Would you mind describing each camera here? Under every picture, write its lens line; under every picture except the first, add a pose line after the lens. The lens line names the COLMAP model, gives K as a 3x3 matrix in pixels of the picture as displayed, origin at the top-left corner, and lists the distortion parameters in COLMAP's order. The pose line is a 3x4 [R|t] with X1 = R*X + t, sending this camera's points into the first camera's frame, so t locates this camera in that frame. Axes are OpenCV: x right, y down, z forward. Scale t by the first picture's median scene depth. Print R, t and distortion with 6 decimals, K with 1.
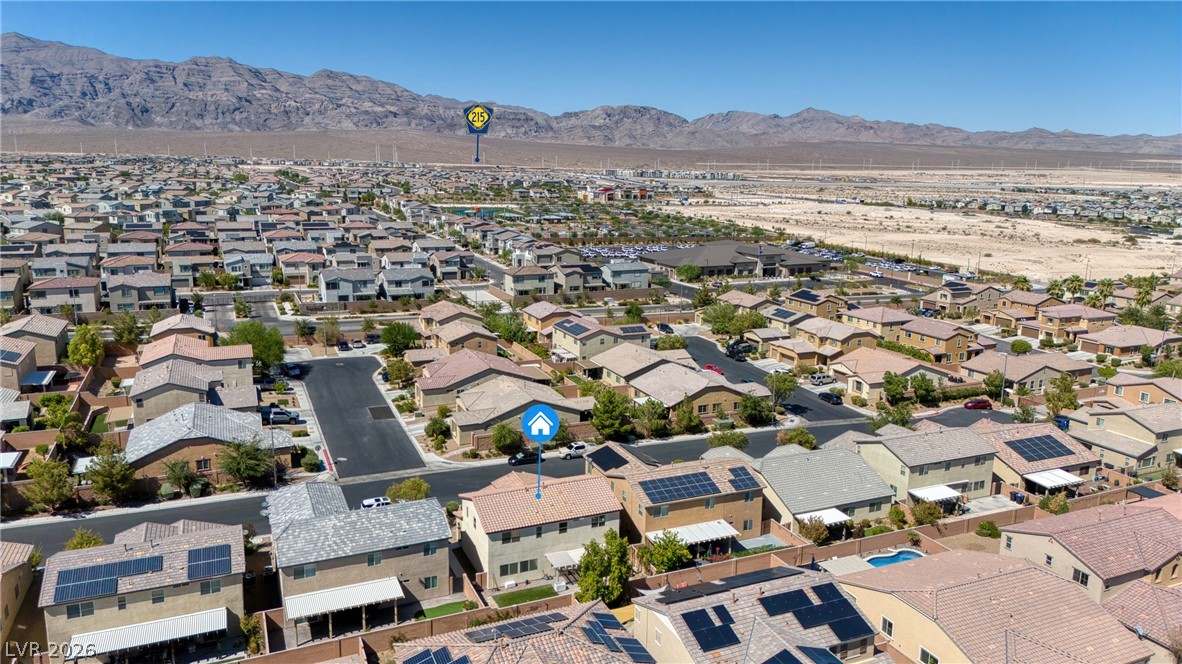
lens RADIAL K [[819.6, 0, 596.2], [0, 819.6, 334.4], [0, 0, 1]] dist [0.029012, -0.009014]
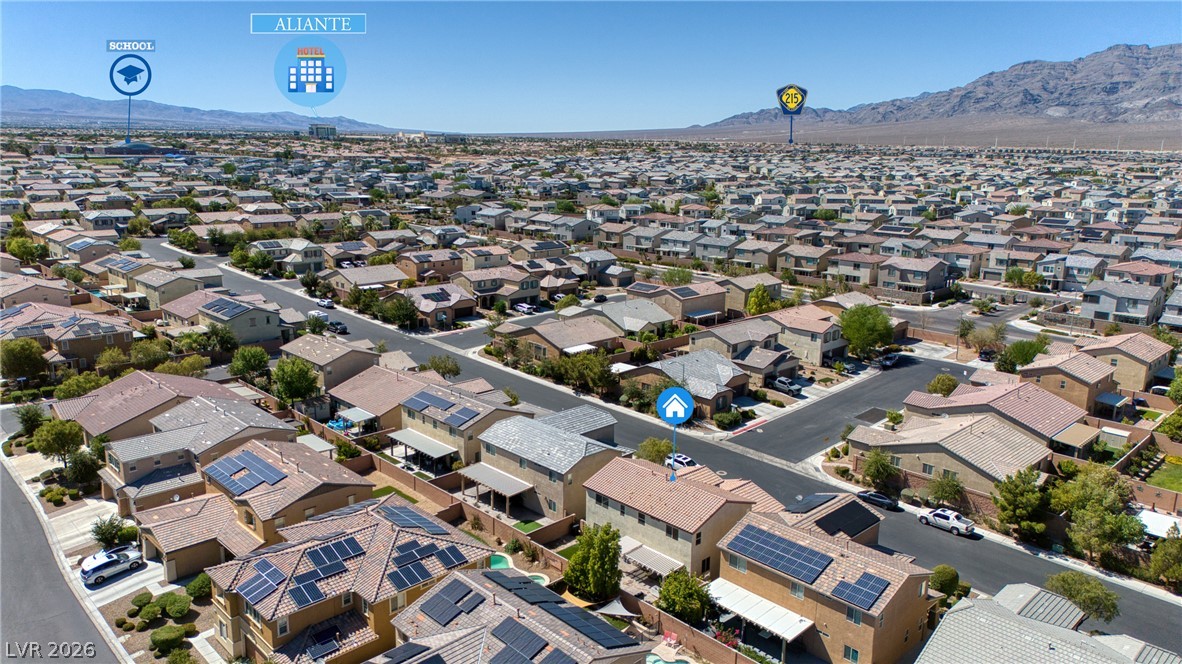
lens RADIAL K [[819.6, 0, 590.9], [0, 819.6, 328.1], [0, 0, 1]] dist [0.029012, -0.009014]
pose [[0.341052, 0.194731, -0.919654, 0.452490], [-0.200654, 0.970843, 0.131158, -0.057569], [0.918380, 0.139800, 0.370181, 0.314903]]
